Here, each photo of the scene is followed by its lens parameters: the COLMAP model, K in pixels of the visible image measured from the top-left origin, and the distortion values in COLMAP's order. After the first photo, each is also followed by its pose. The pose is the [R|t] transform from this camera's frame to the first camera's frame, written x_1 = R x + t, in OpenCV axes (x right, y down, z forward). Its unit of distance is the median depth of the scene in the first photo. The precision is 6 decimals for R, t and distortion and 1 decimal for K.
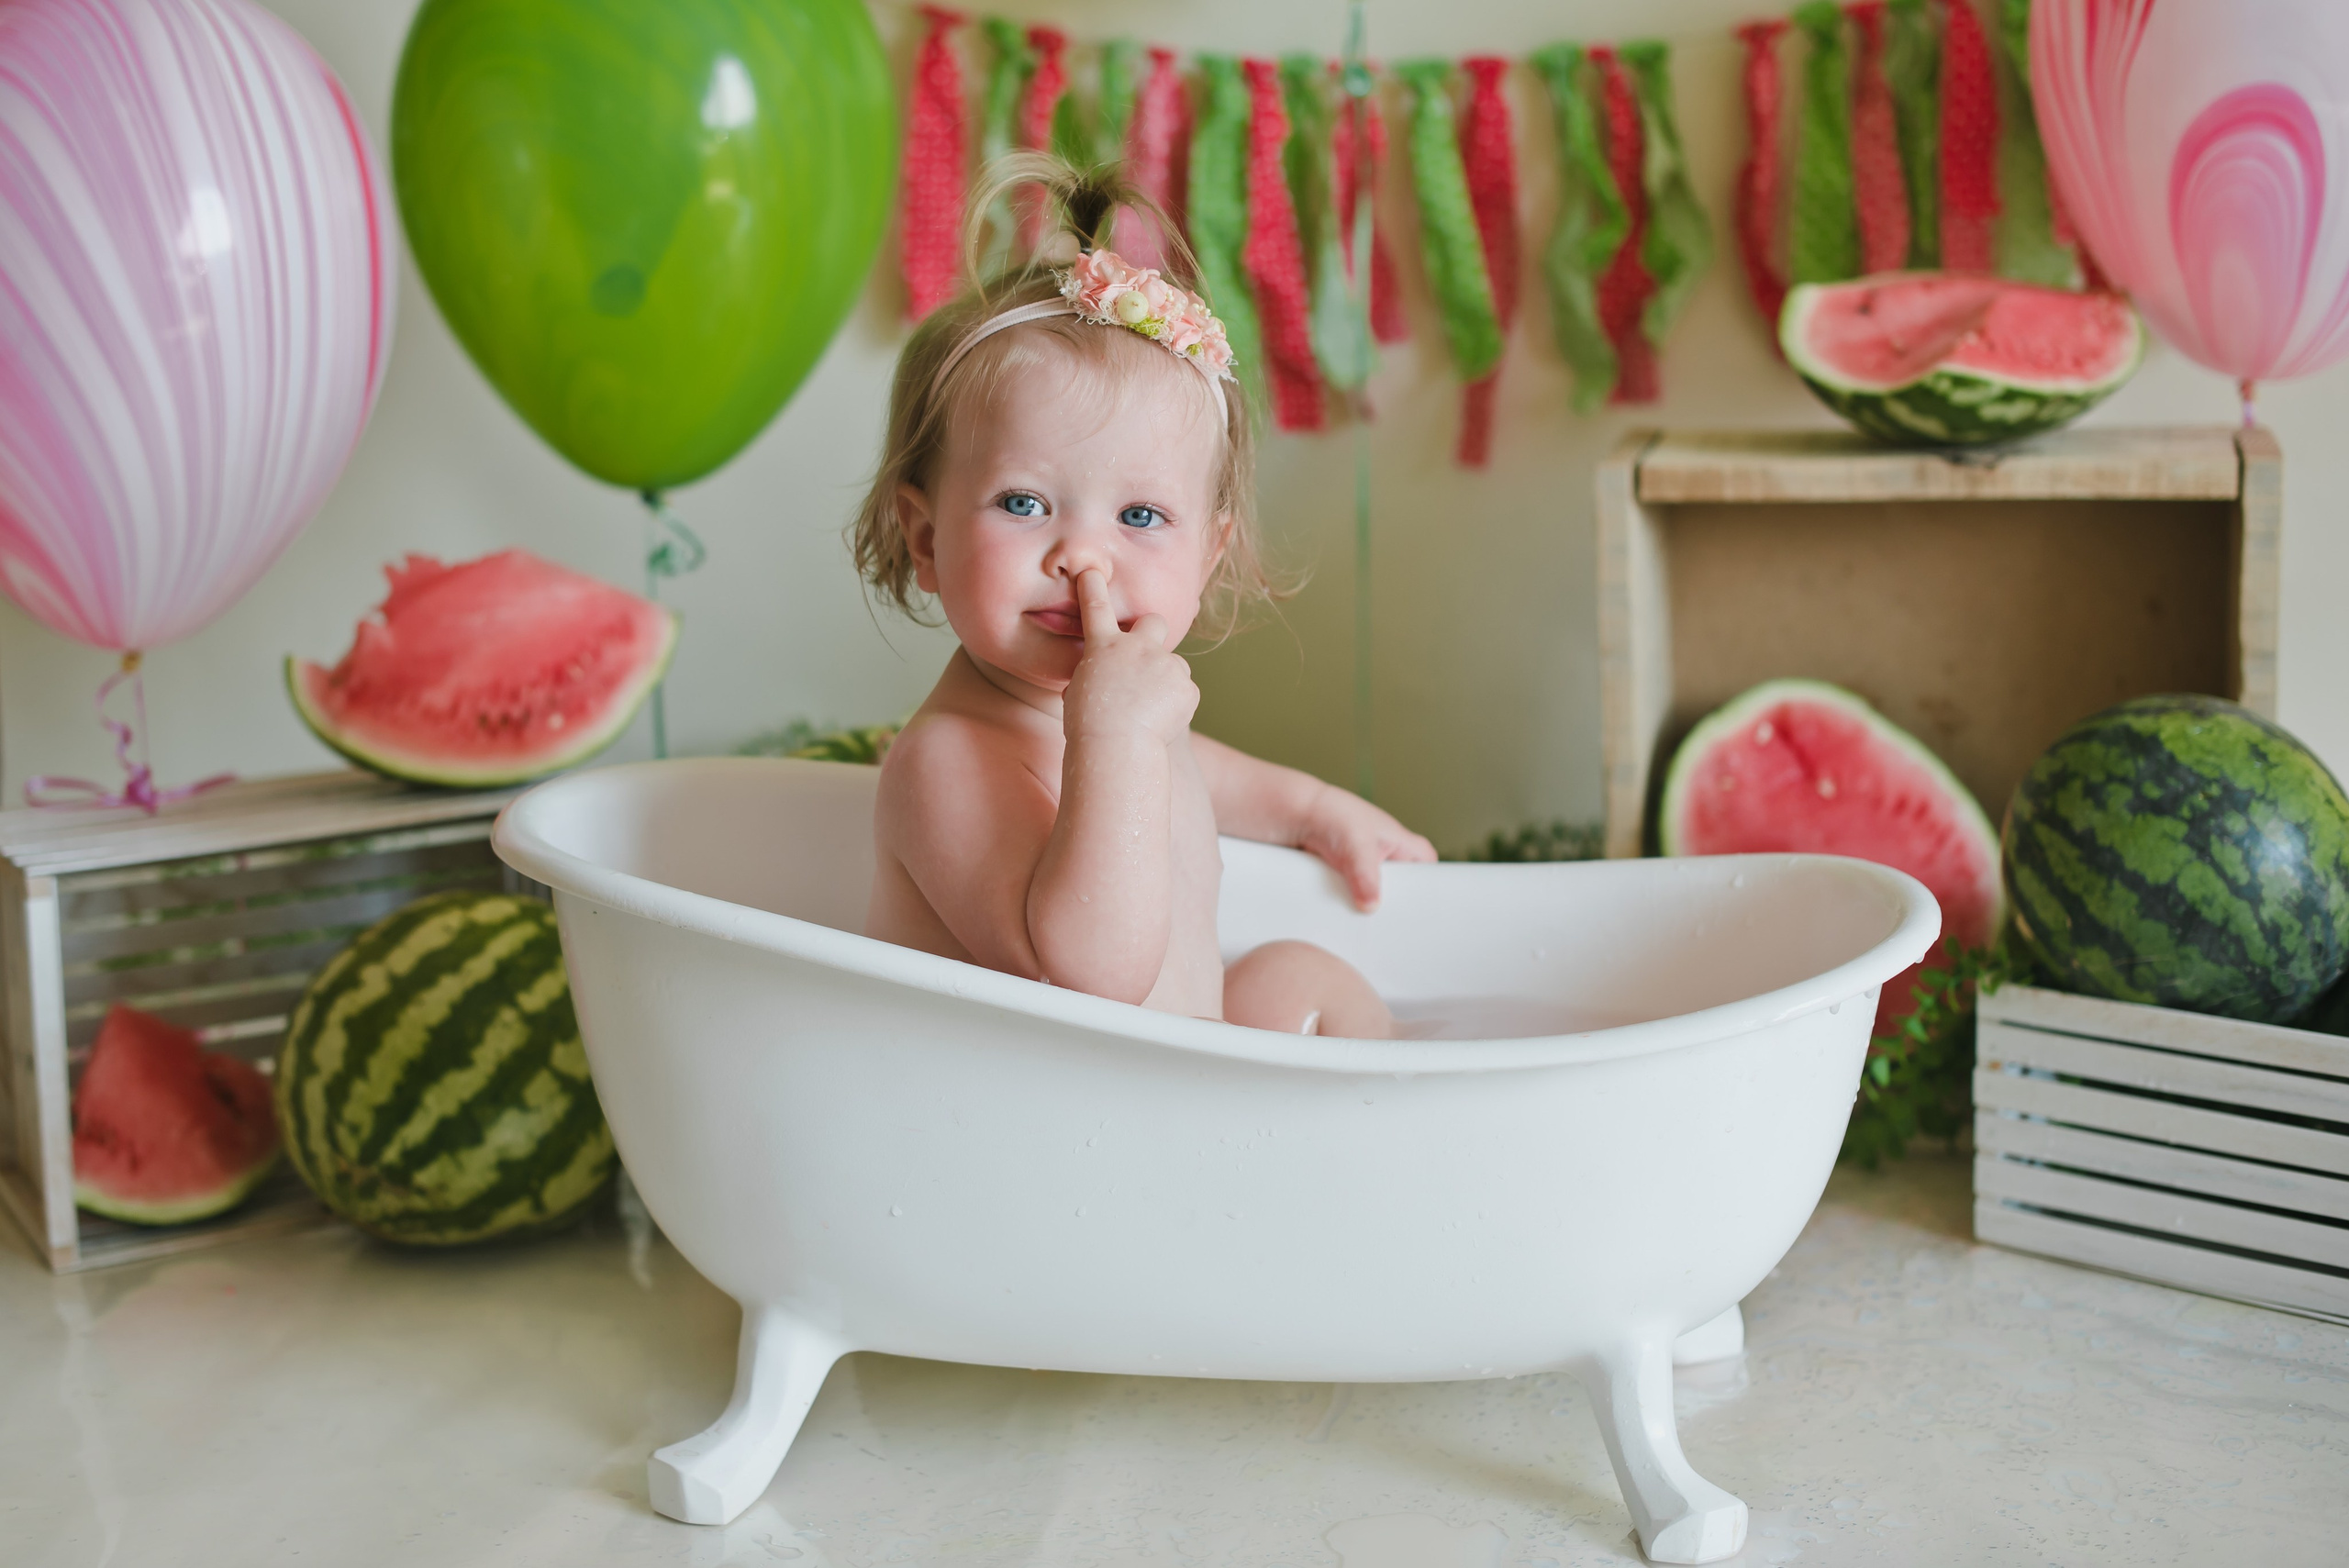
lens RADIAL K [[3633.4, 0, 1108.2], [0, 3633.4, 745.8], [0, 0, 1]] dist [-0.148703, 0.073579]
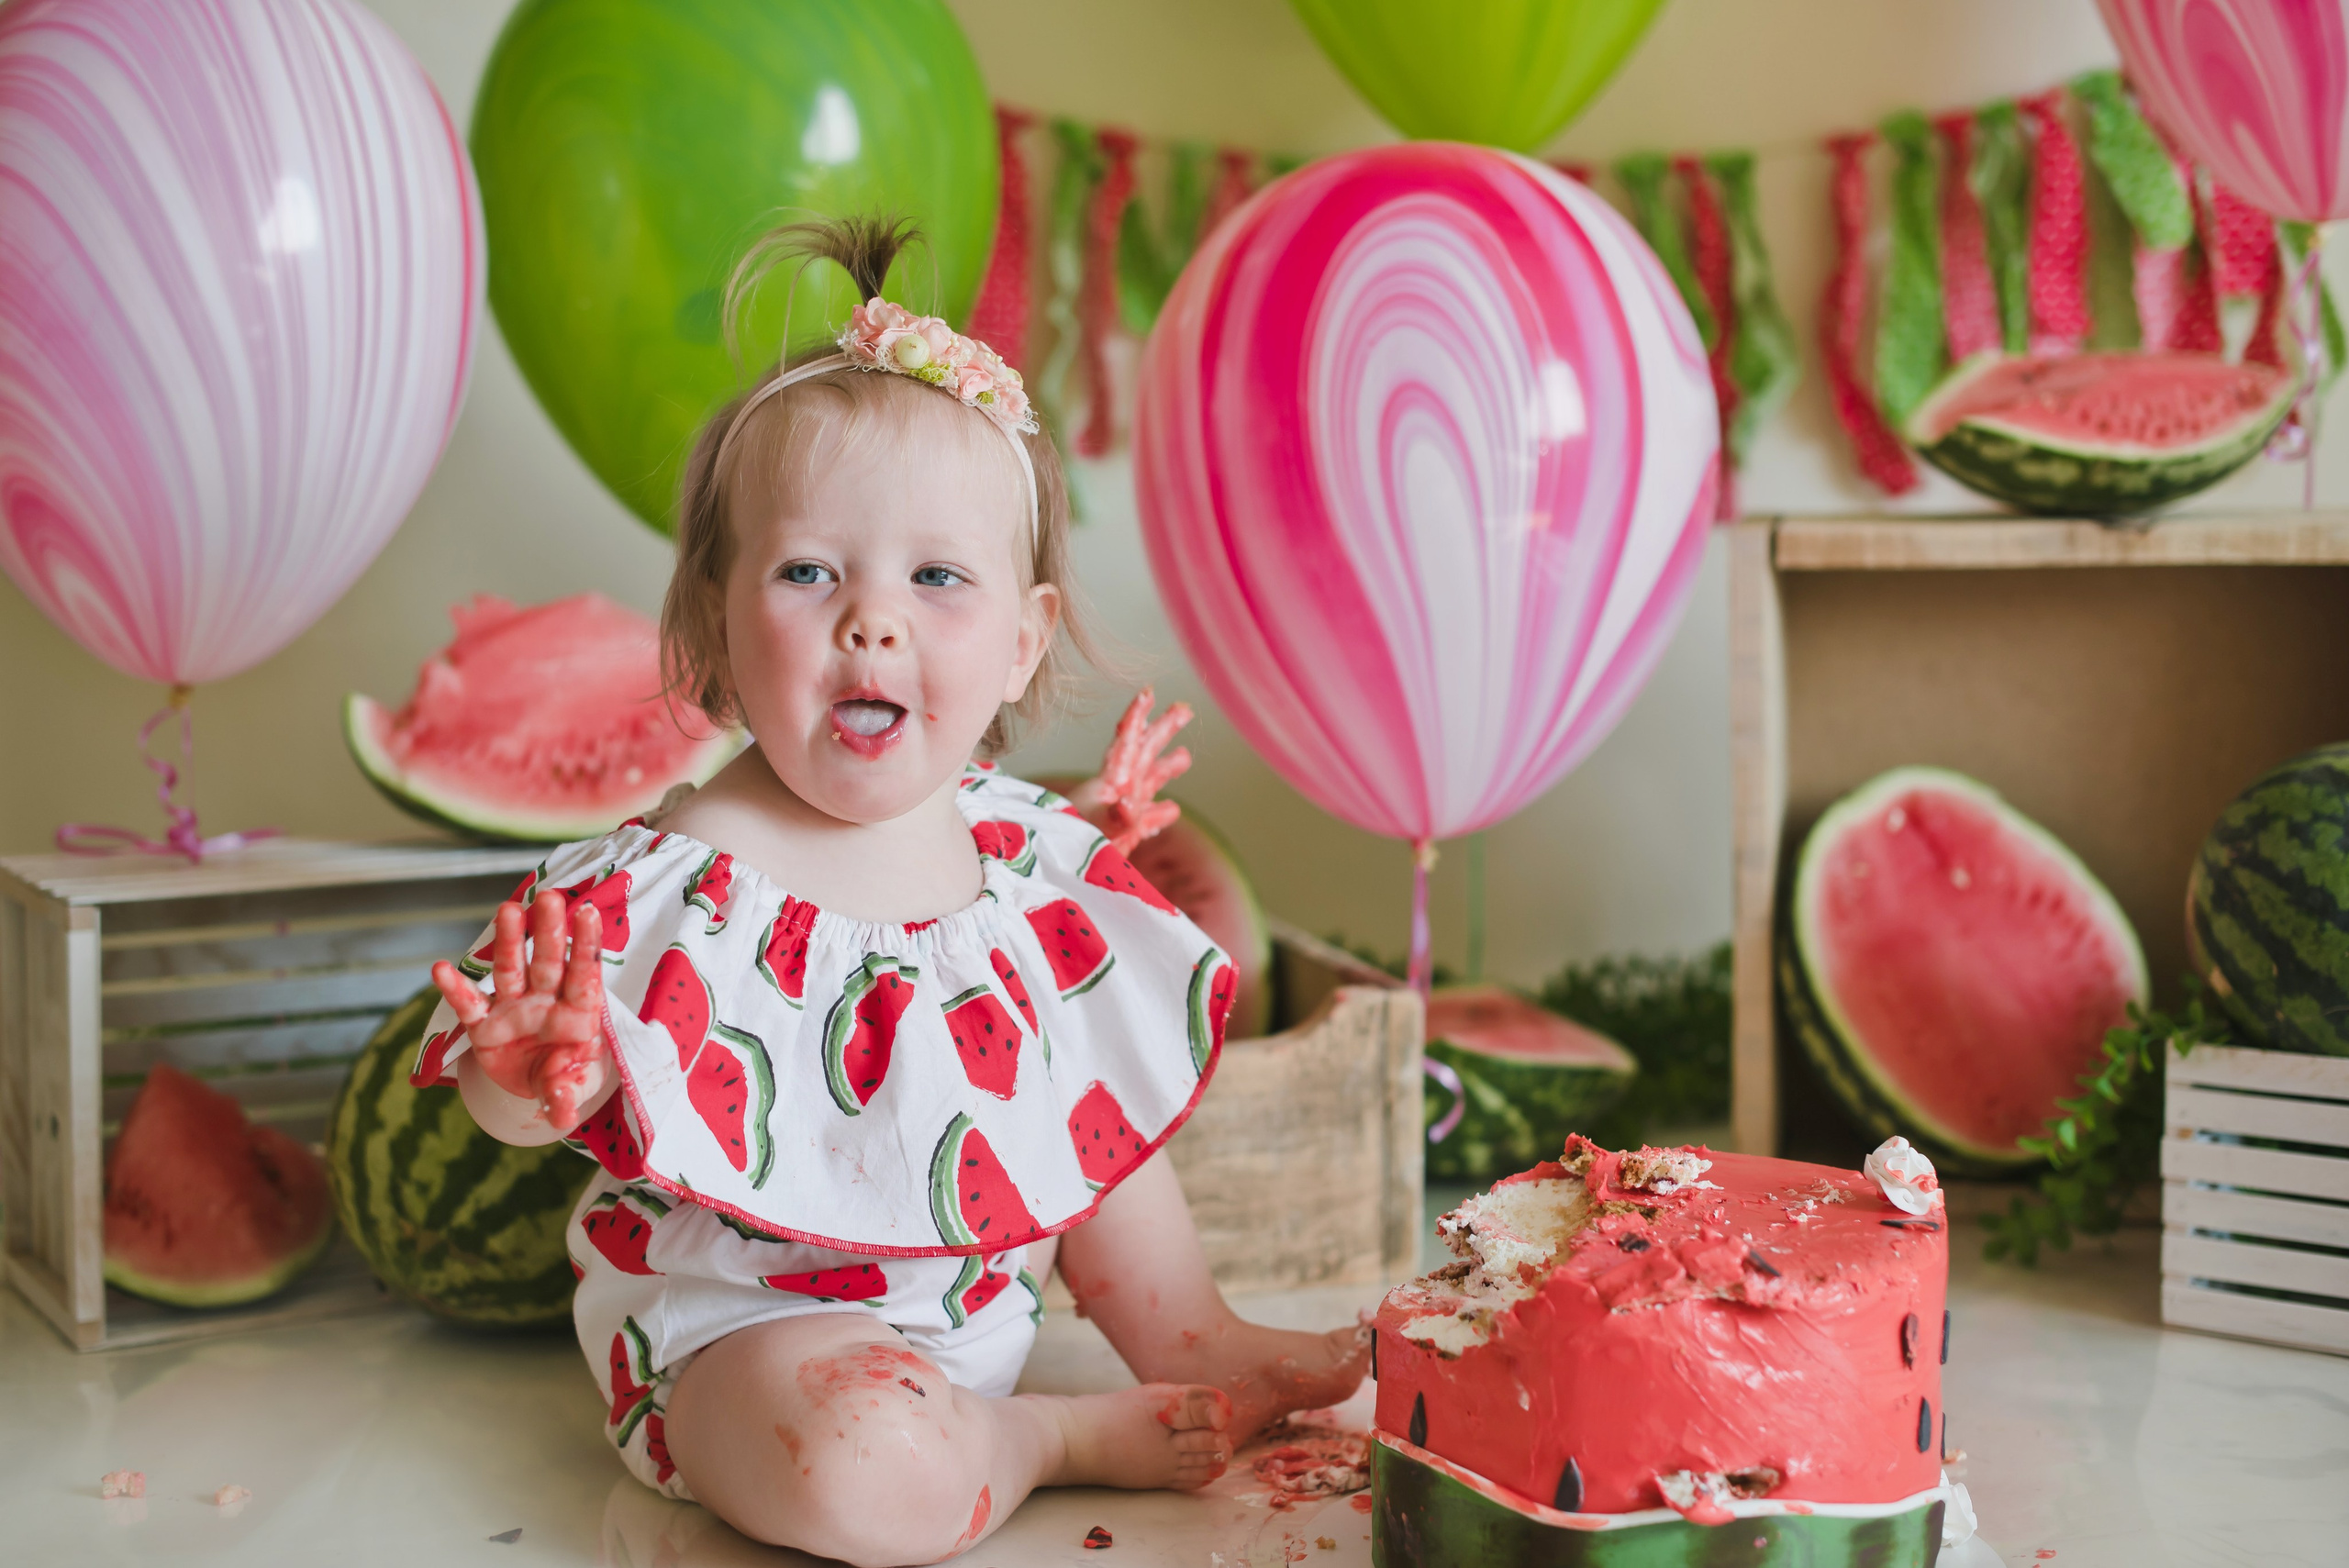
lens RADIAL K [[3501.0, 0, 1174.5], [0, 3501.0, 784.0], [0, 0, 1]] dist [-0.156758, 0.135021]
pose [[0.997918, 0.015966, 0.062481, -0.077606], [-0.010246, 0.995815, -0.090821, 0.083973], [-0.063669, 0.089991, 0.993905, 0.109721]]
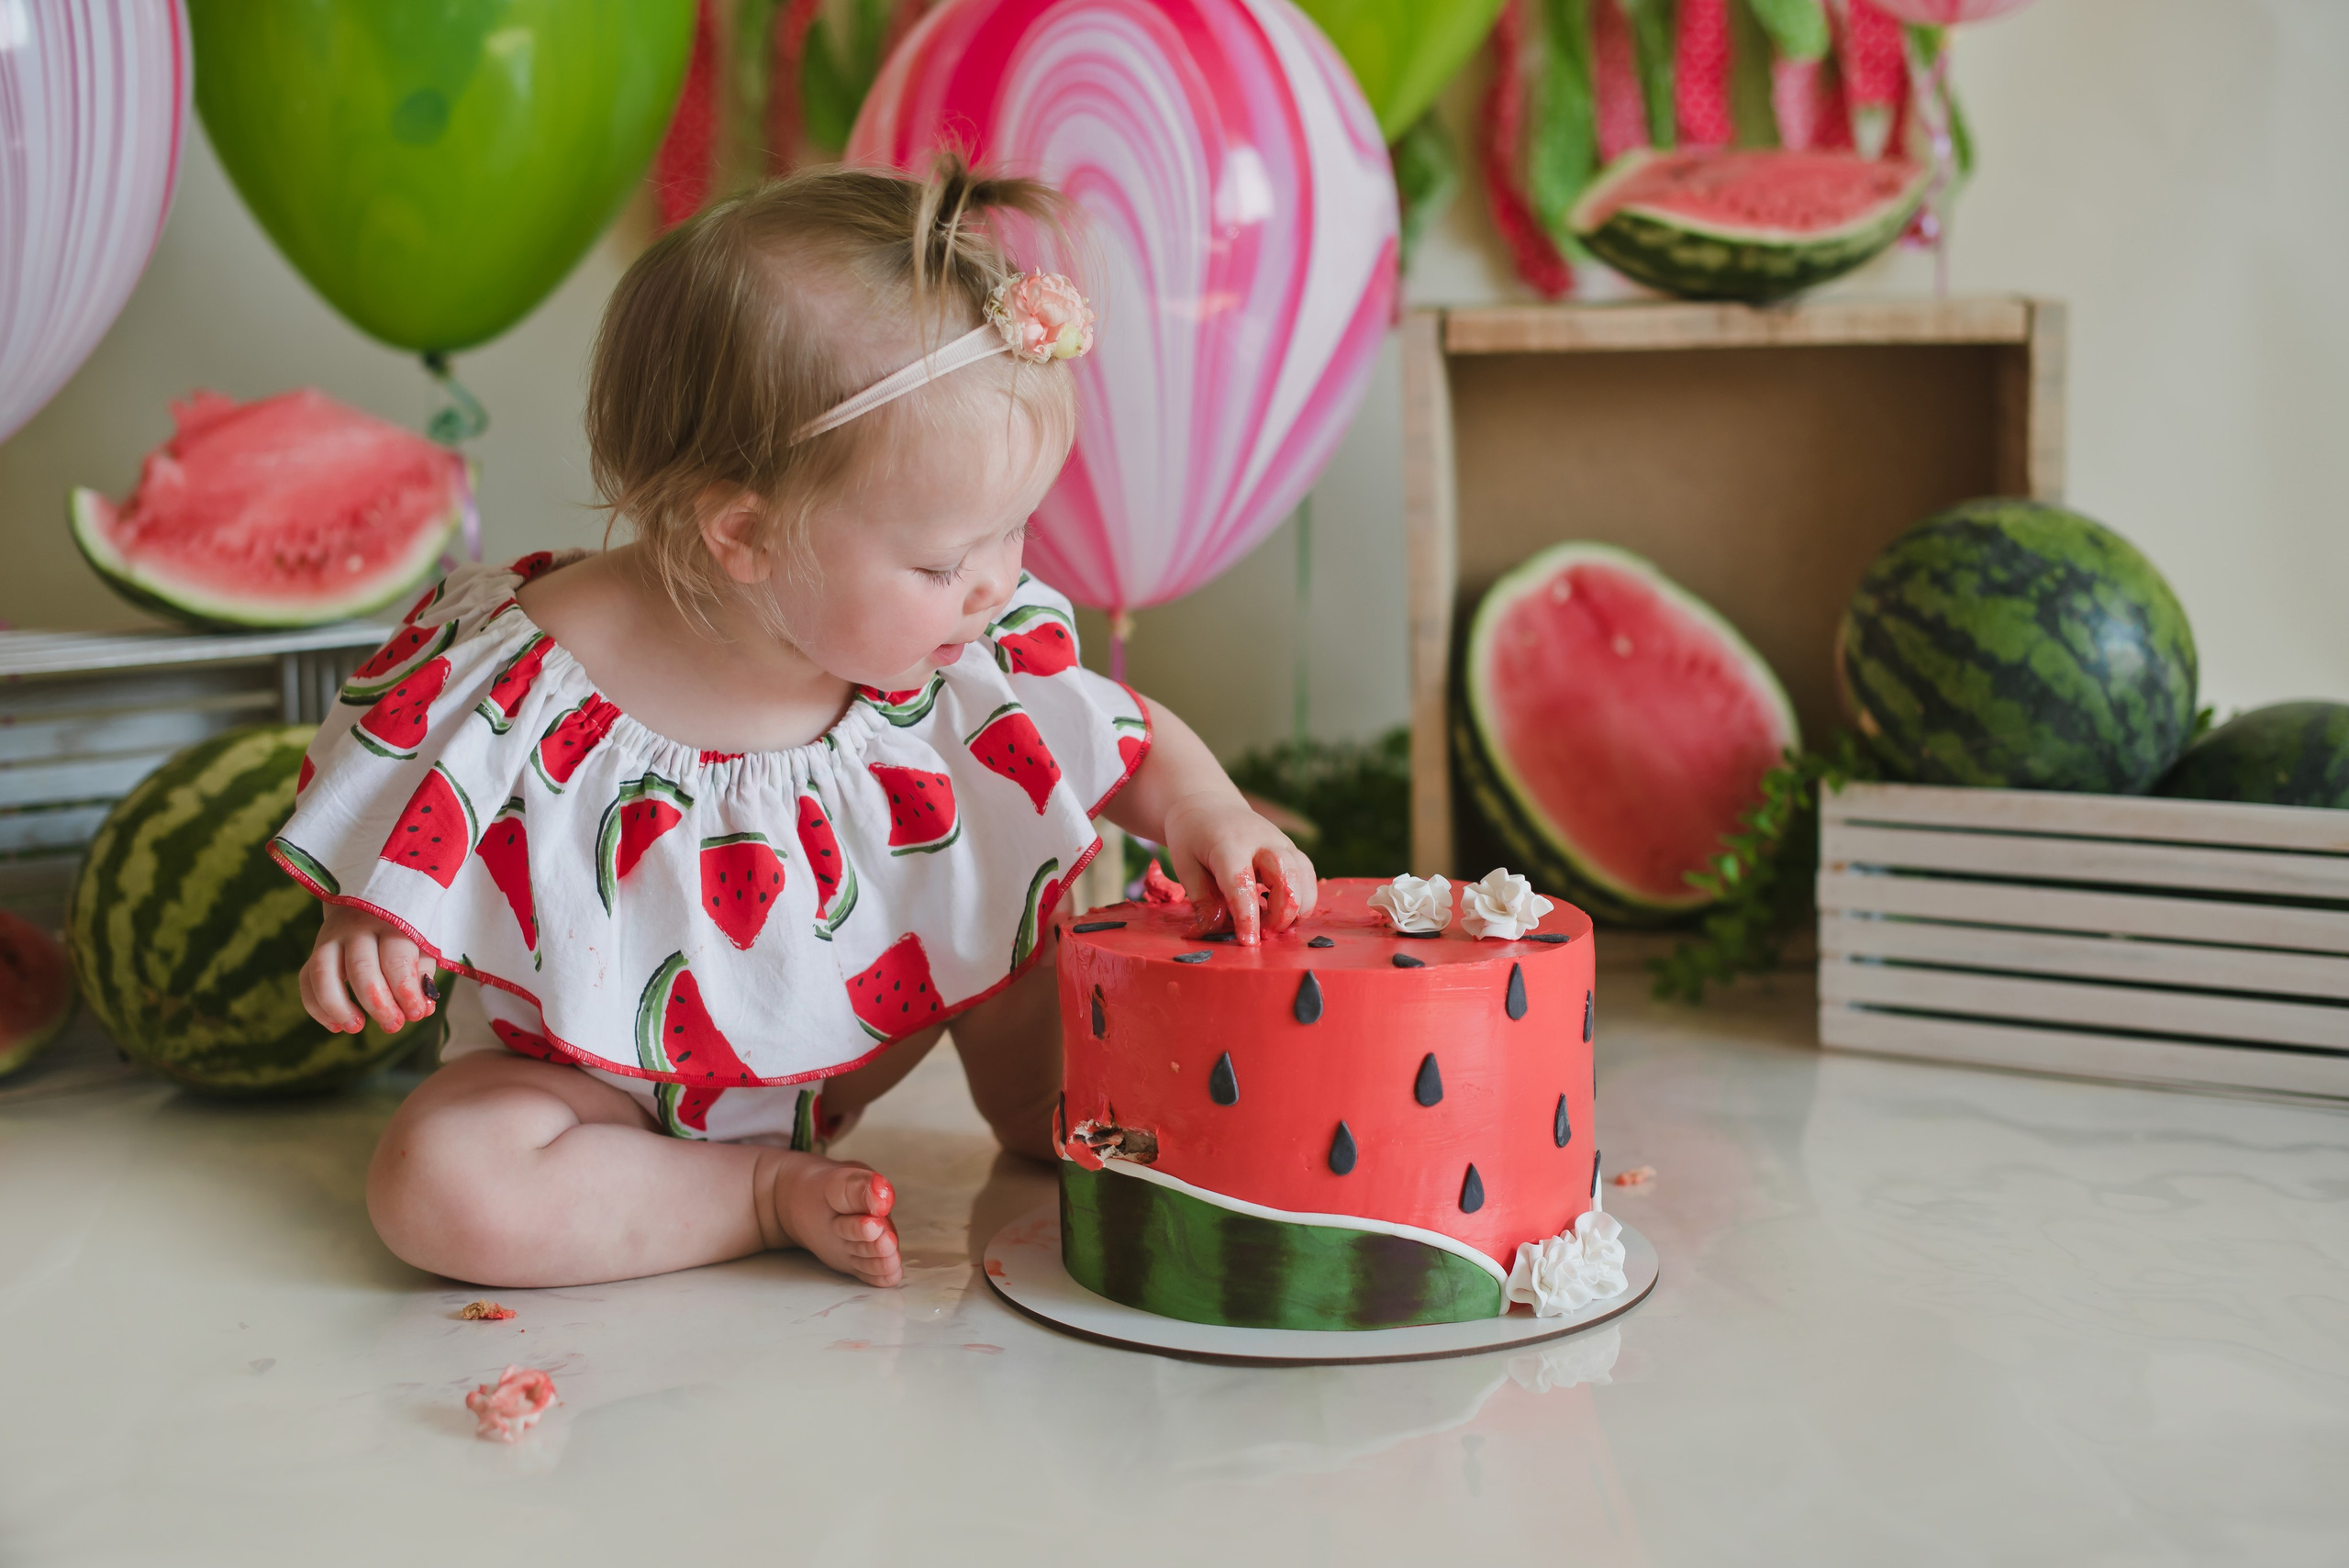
lens RADIAL K [[3451.9, 0, 1174.5], [0, 3451.9, 784.0], [0, 0, 1]] dist [-0.153580, 0.112833]
pose [[0.986618, -0.007821, 0.162858, -0.095919], [0.017307, 0.998229, -0.056911, 0.119190], [-0.162125, 0.058968, 0.985007, 0.081251]]
